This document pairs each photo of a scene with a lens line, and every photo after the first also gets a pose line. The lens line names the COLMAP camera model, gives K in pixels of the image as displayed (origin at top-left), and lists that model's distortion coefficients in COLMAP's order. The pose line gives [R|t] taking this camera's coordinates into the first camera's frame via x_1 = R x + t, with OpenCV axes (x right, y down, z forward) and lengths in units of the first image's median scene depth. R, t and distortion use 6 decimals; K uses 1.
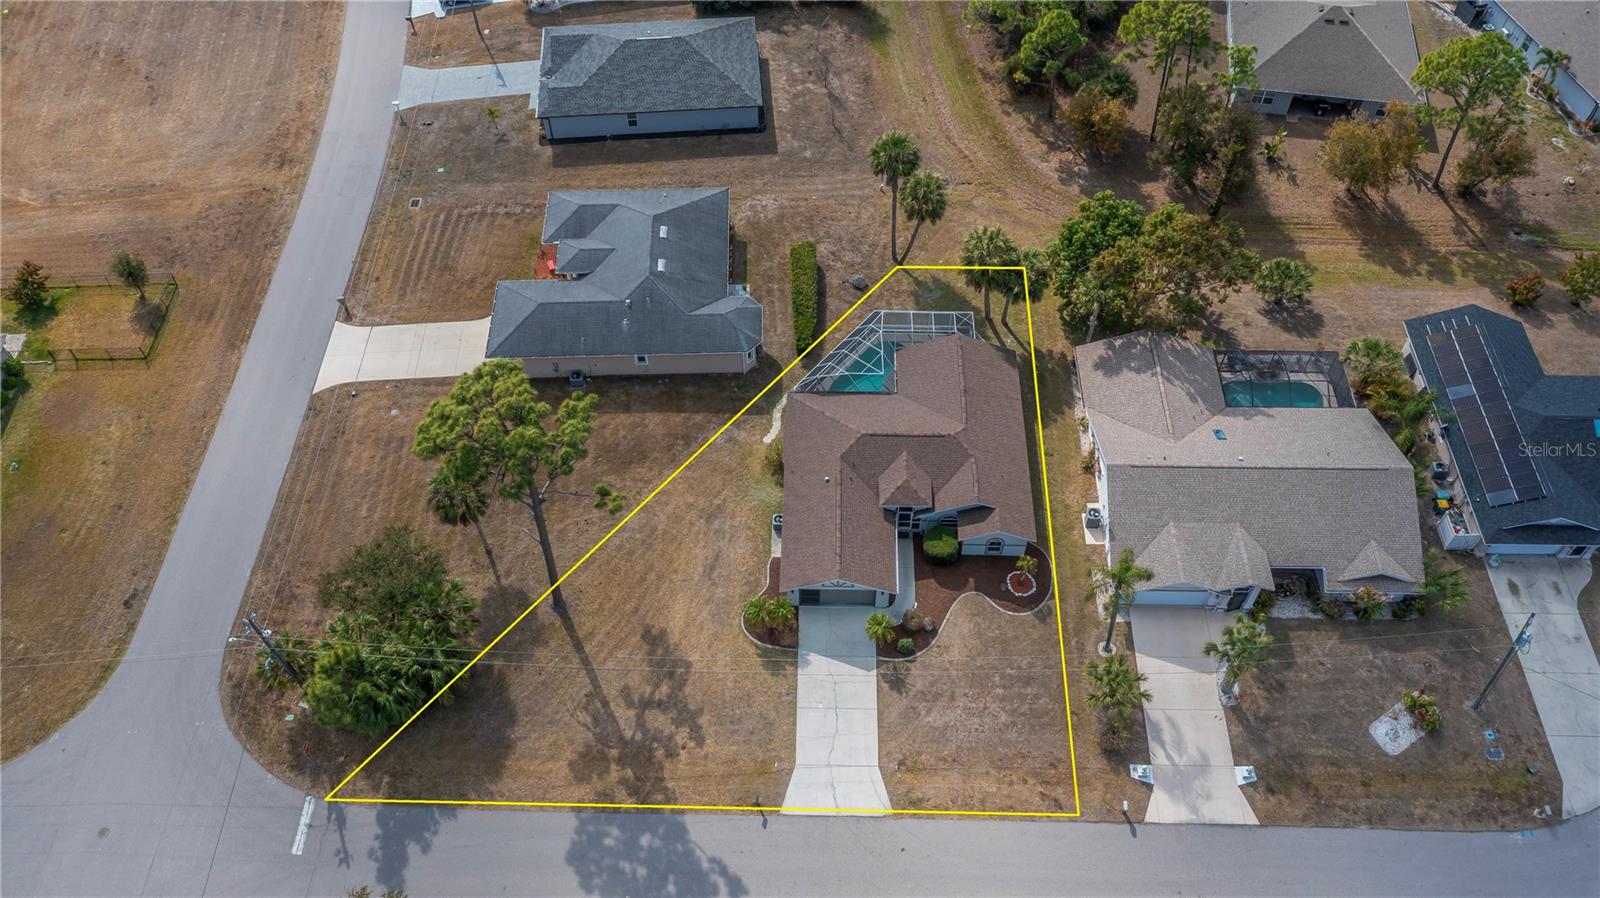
lens RADIAL K [[1254.6, 0, 800.0], [0, 1254.6, 449.0], [0, 0, 1]] dist [-0.013383, 0.006578]
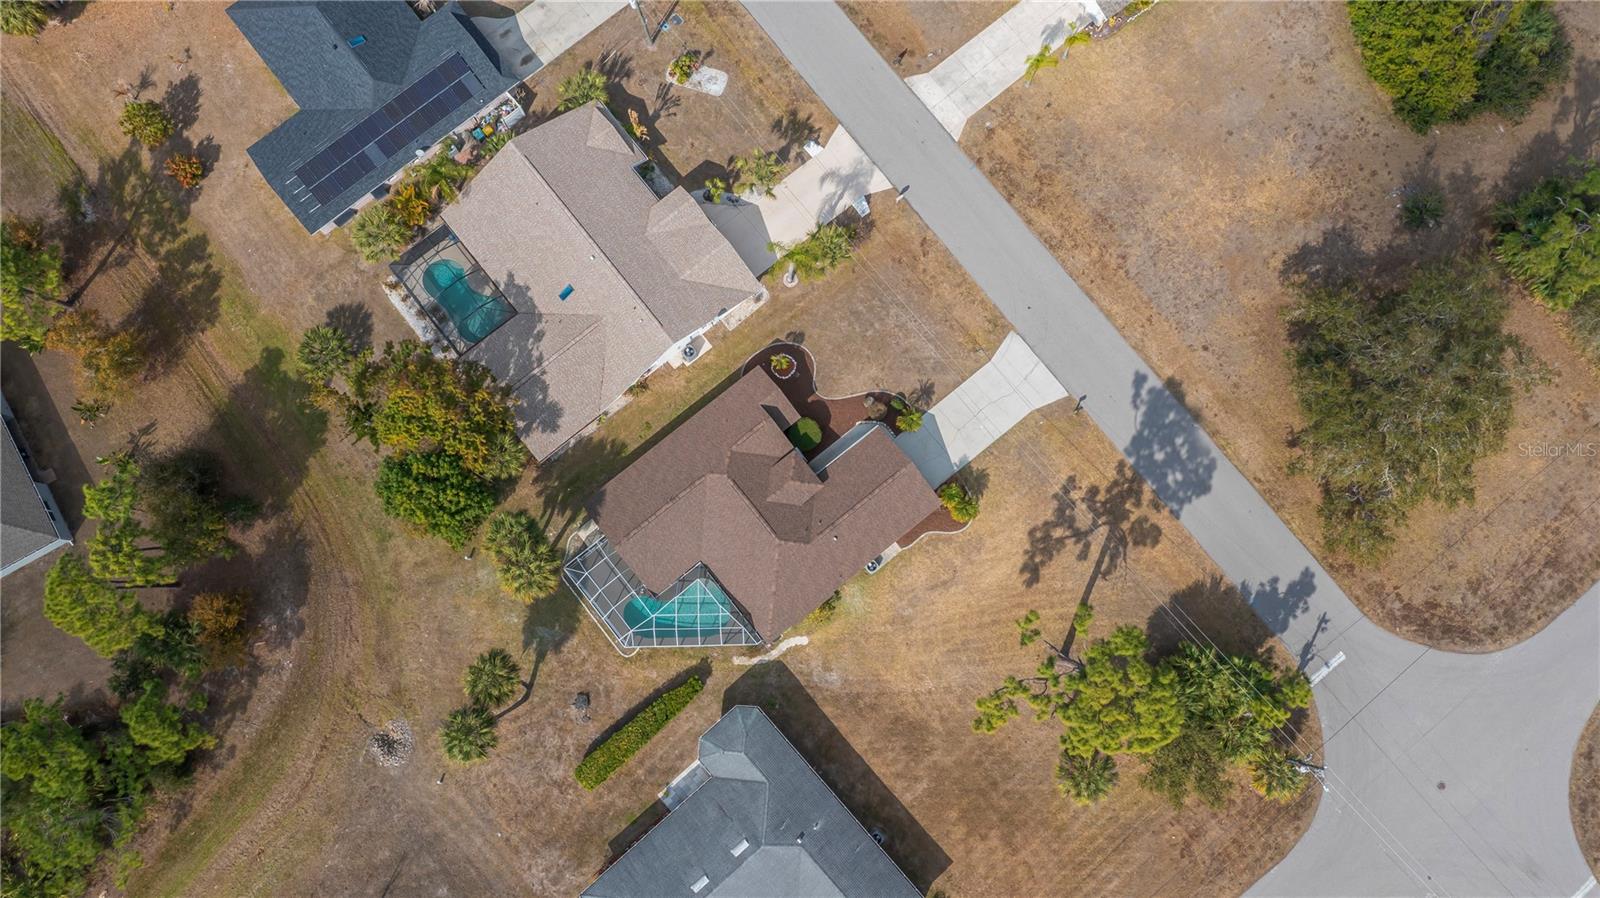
lens RADIAL K [[1254.6, 0, 800.0], [0, 1254.6, 449.0], [0, 0, 1]] dist [-0.013383, 0.006578]
pose [[-0.643016, -0.756567, 0.118899, -0.030357], [0.611676, -0.413920, 0.674184, -0.712049], [-0.460850, 0.506238, 0.728931, 0.185116]]
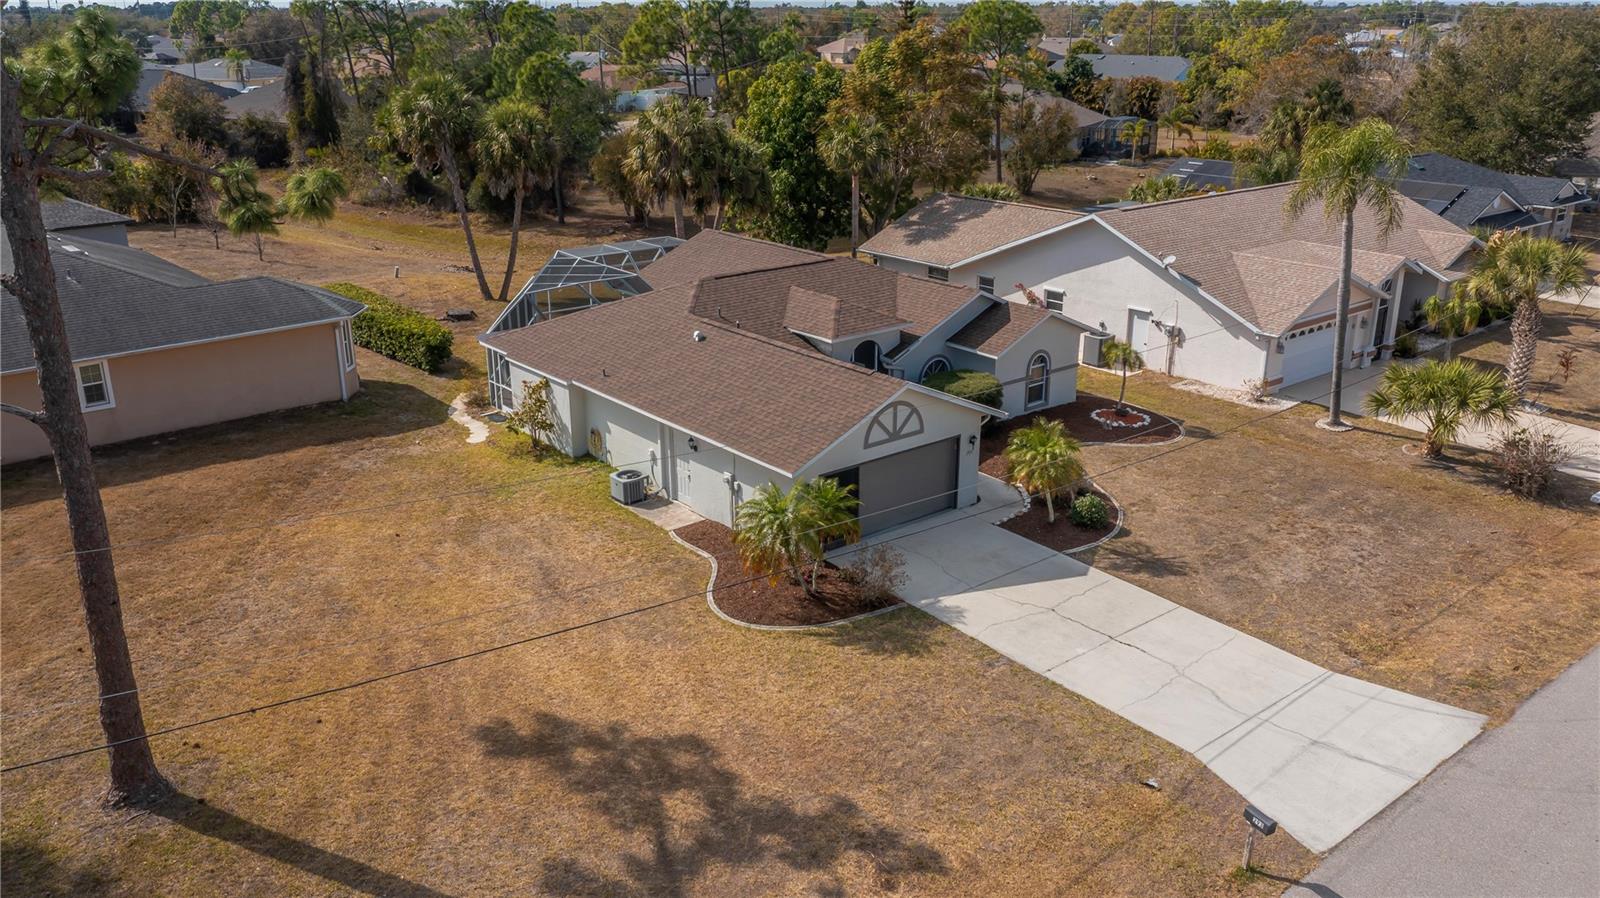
lens RADIAL K [[1254.6, 0, 800.0], [0, 1254.6, 449.0], [0, 0, 1]] dist [-0.013383, 0.006578]
pose [[0.759101, -0.211799, 0.615554, -0.234046], [0.515244, 0.773402, -0.369287, 0.239068], [-0.397857, 0.597486, 0.696218, 0.721143]]
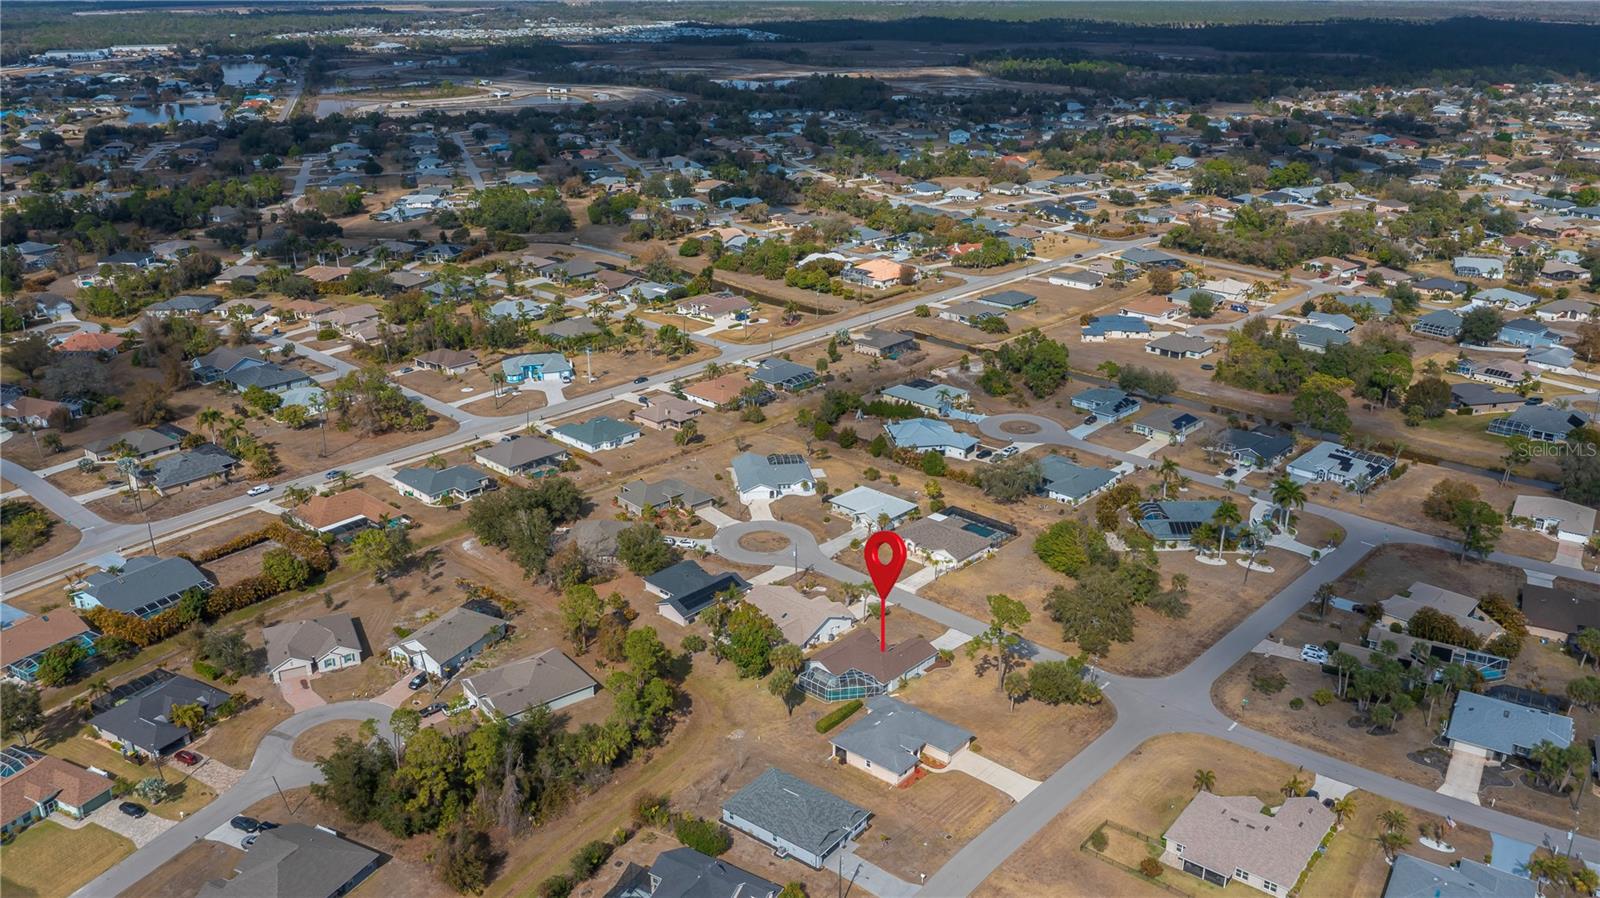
lens RADIAL K [[1254.6, 0, 800.0], [0, 1254.6, 449.0], [0, 0, 1]] dist [-0.013383, 0.006578]
pose [[-0.744136, -0.234730, 0.625431, -1.508017], [0.533569, 0.354487, 0.767882, -2.501869], [-0.401952, 0.905119, -0.138542, 1.086124]]
